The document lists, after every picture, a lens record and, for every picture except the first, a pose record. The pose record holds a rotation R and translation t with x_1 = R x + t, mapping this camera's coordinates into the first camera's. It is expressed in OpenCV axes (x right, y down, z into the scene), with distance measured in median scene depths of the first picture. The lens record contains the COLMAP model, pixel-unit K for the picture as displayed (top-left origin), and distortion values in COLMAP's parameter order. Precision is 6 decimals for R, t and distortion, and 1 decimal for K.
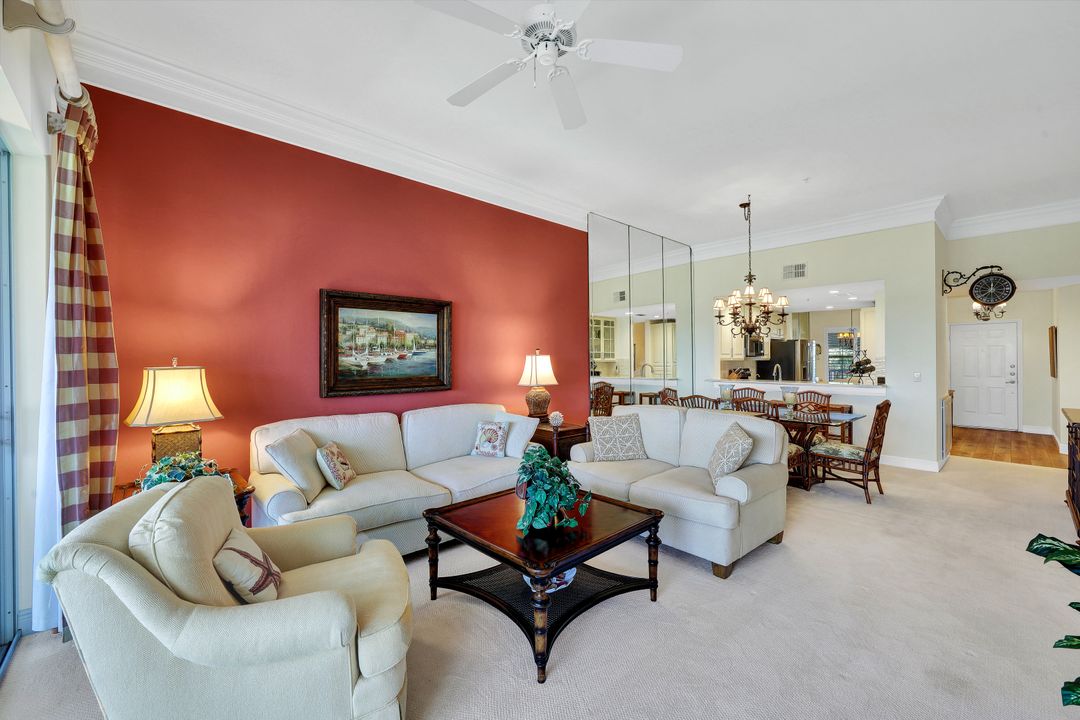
lens RADIAL K [[424.1, 0, 544.8], [0, 424.1, 359.3], [0, 0, 1]] dist [-0.007026, -0.000020]
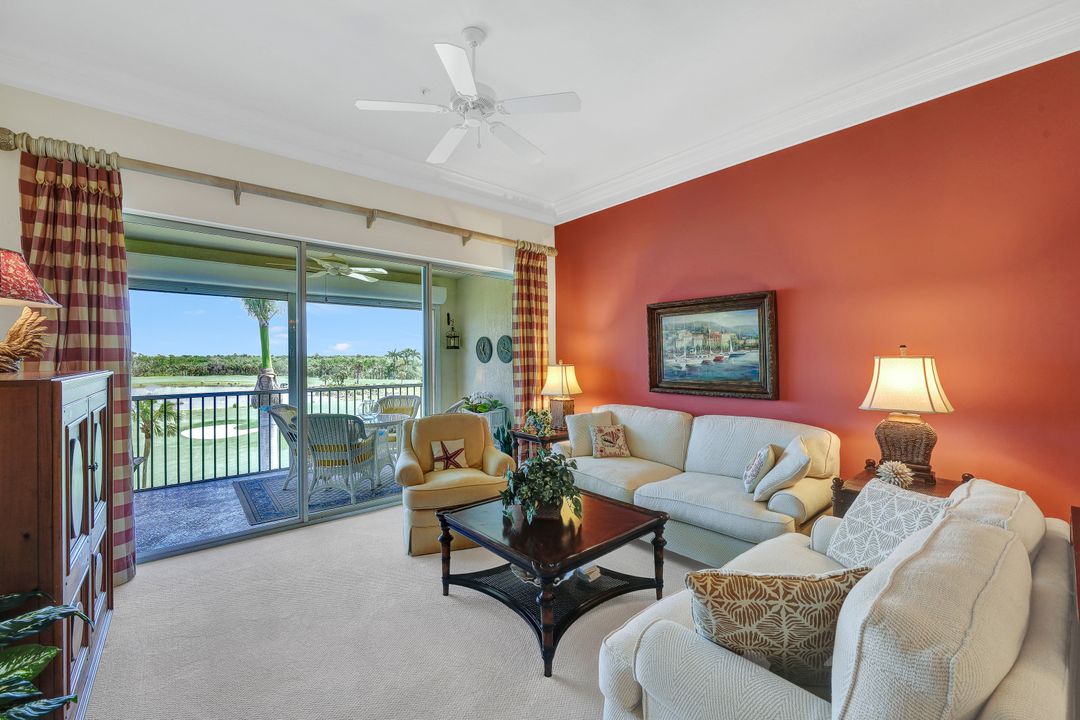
lens RADIAL K [[437.2, 0, 534.5], [0, 437.2, 358.6], [0, 0, 1]] dist [0.001549, 0.000321]
pose [[-0.025181, 0.003607, -0.999676, 0.501466], [0.002357, 0.999991, 0.003549, -0.008624], [0.999680, -0.002267, -0.025190, 0.471624]]
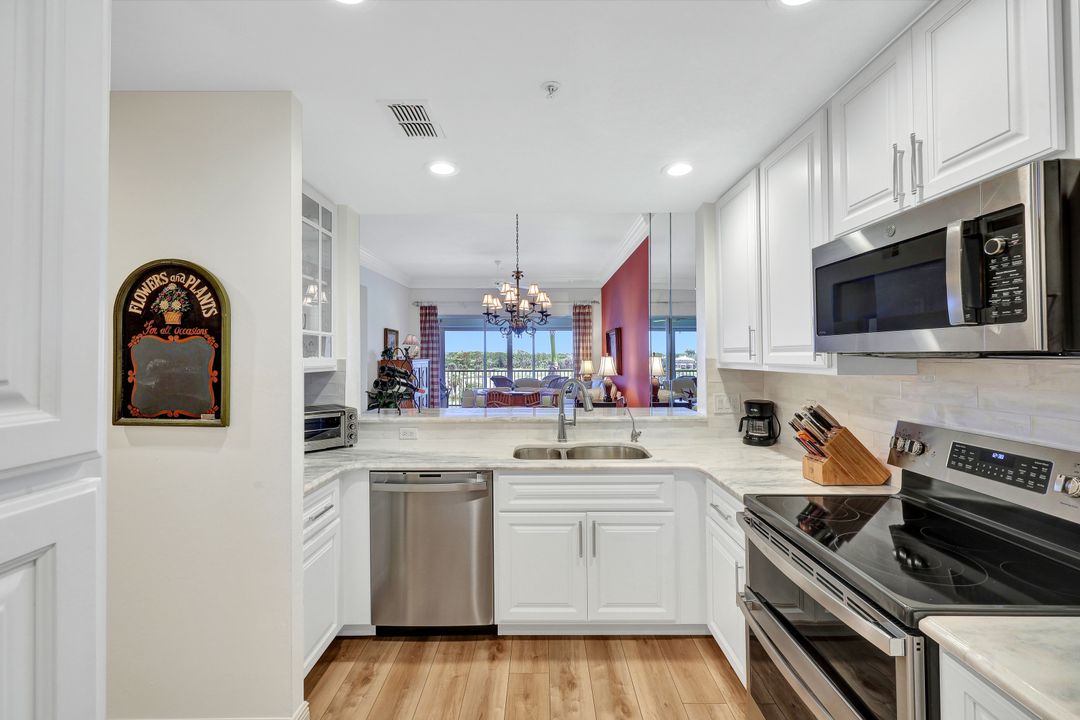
lens RADIAL K [[431.0, 0, 544.5], [0, 431.0, 350.8], [0, 0, 1]] dist [-0.003359, -0.000147]
pose [[-0.664218, -0.005524, -0.747518, 1.139059], [0.004060, 0.999931, -0.010996, -0.012047], [0.747528, -0.010339, -0.664150, 1.653731]]
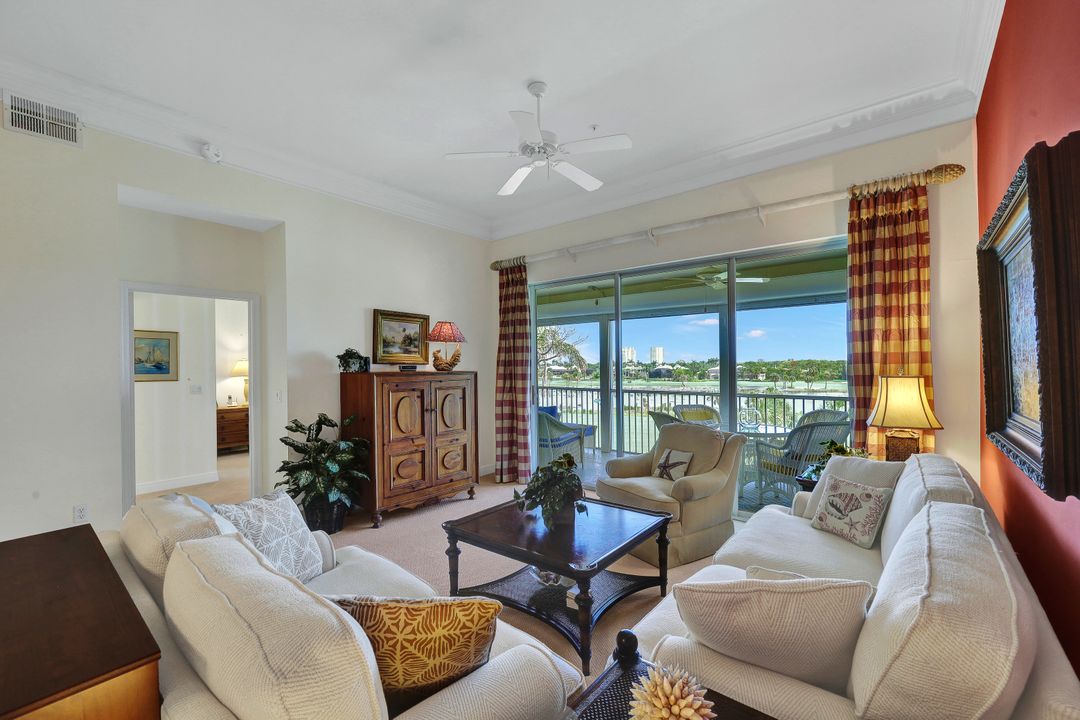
lens RADIAL K [[459.2, 0, 539.1], [0, 459.2, 369.0], [0, 0, 1]] dist [0.000767, 0.000157]
pose [[-0.988113, 0.006850, -0.153579, 0.089054], [0.006131, 0.999968, 0.005160, -0.006171], [0.153610, 0.004158, -0.988123, 1.005781]]
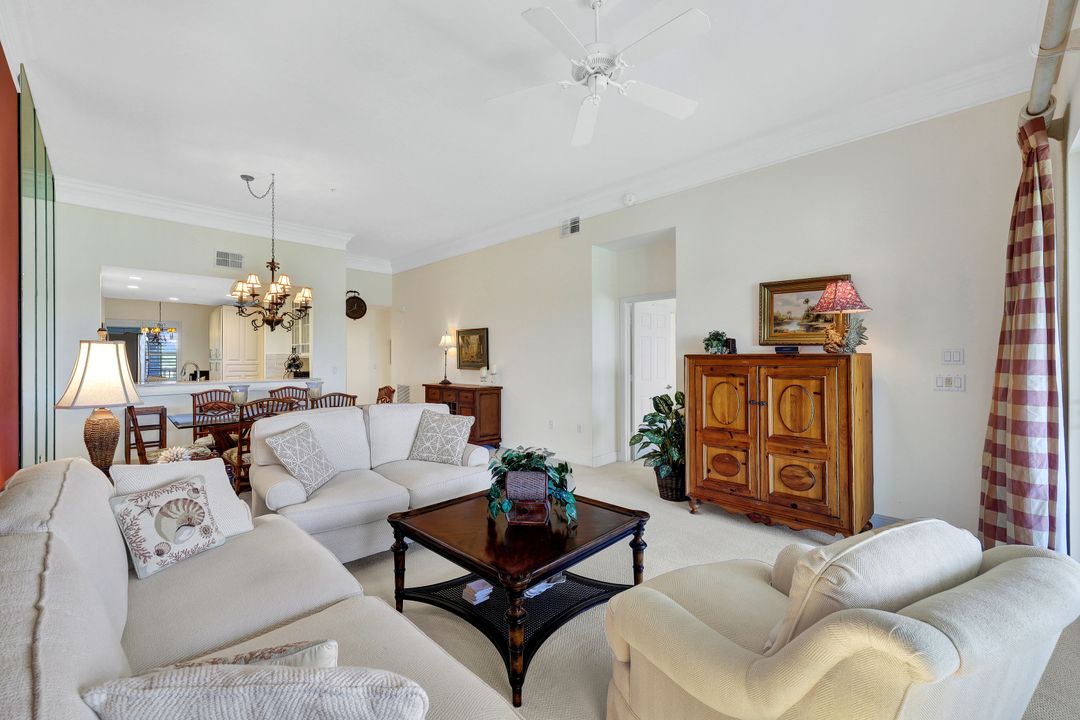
lens RADIAL K [[437.1, 0, 545.9], [0, 437.1, 355.6], [0, 0, 1]] dist [-0.000851, -0.000062]
pose [[-0.070603, 0.005953, 0.997487, -0.481678], [0.002512, 0.999980, -0.005790, 0.007771], [-0.997501, 0.002097, -0.070617, 0.468056]]
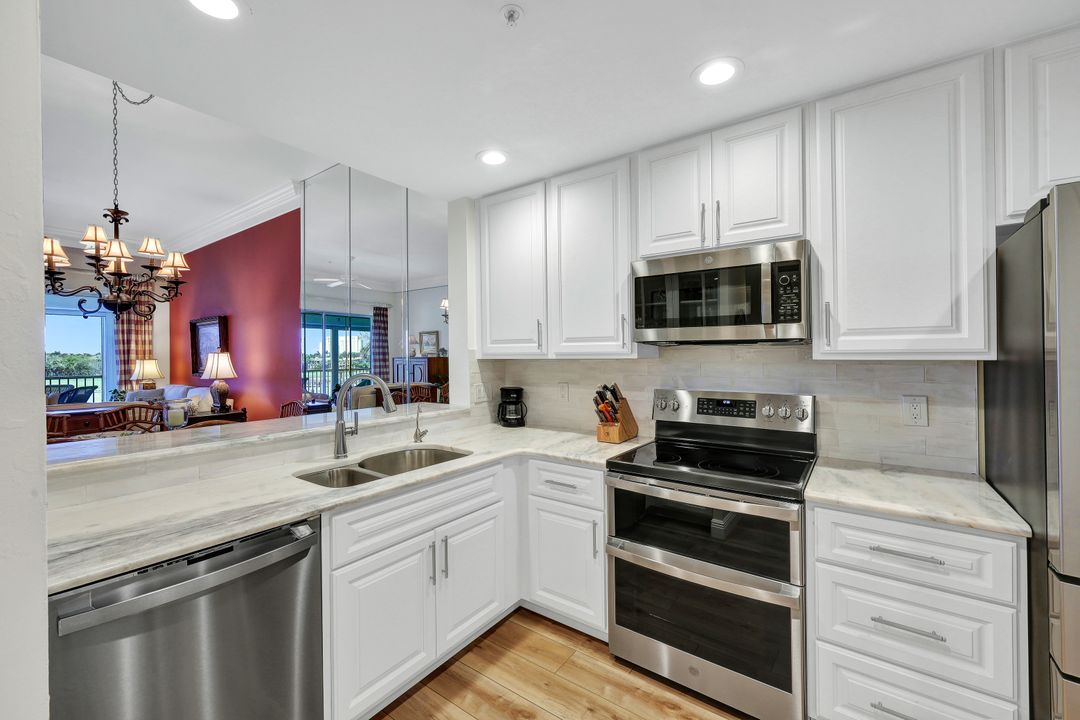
lens RADIAL K [[436.0, 0, 534.8], [0, 436.0, 353.8], [0, 0, 1]] dist [0.002414, 0.000220]
pose [[0.213221, -0.001902, -0.977002, 1.163029], [0.004875, 0.999988, -0.000883, -0.001546], [0.976992, -0.004575, 0.213228, 1.405408]]
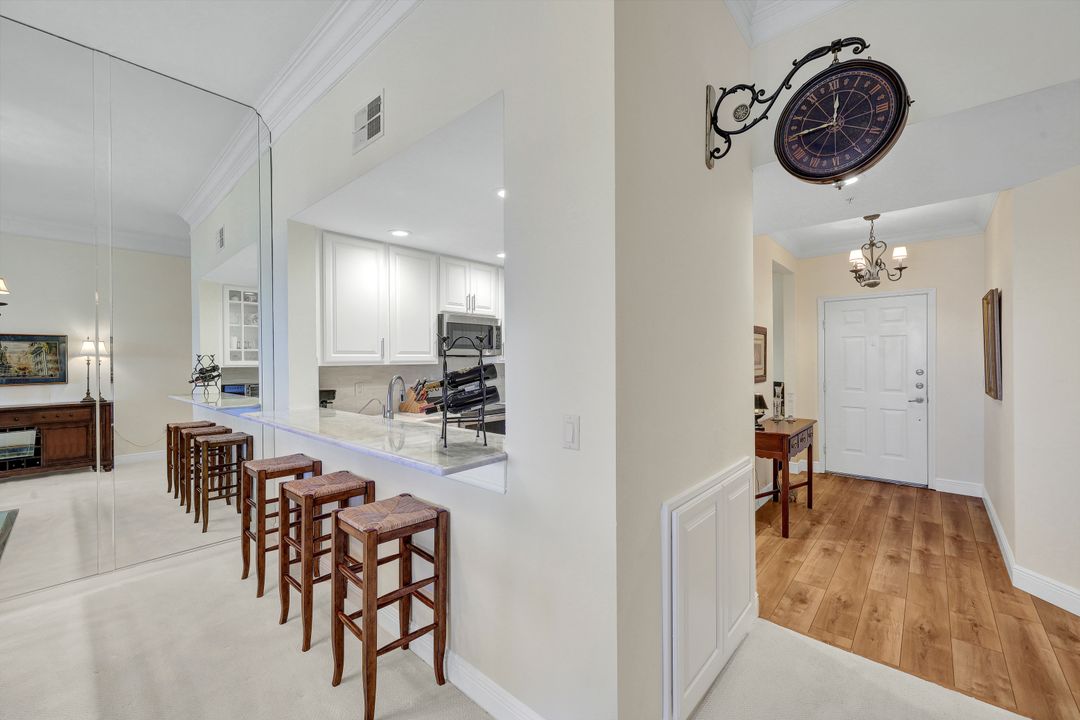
lens RADIAL K [[438.8, 0, 541.1], [0, 438.8, 366.4], [0, 0, 1]] dist [-0.000484, -0.000144]
pose [[0.993705, -0.006706, 0.111830, 0.849402], [0.004951, 0.999860, 0.015969, -0.004267], [-0.111921, -0.015314, 0.993599, 0.740056]]
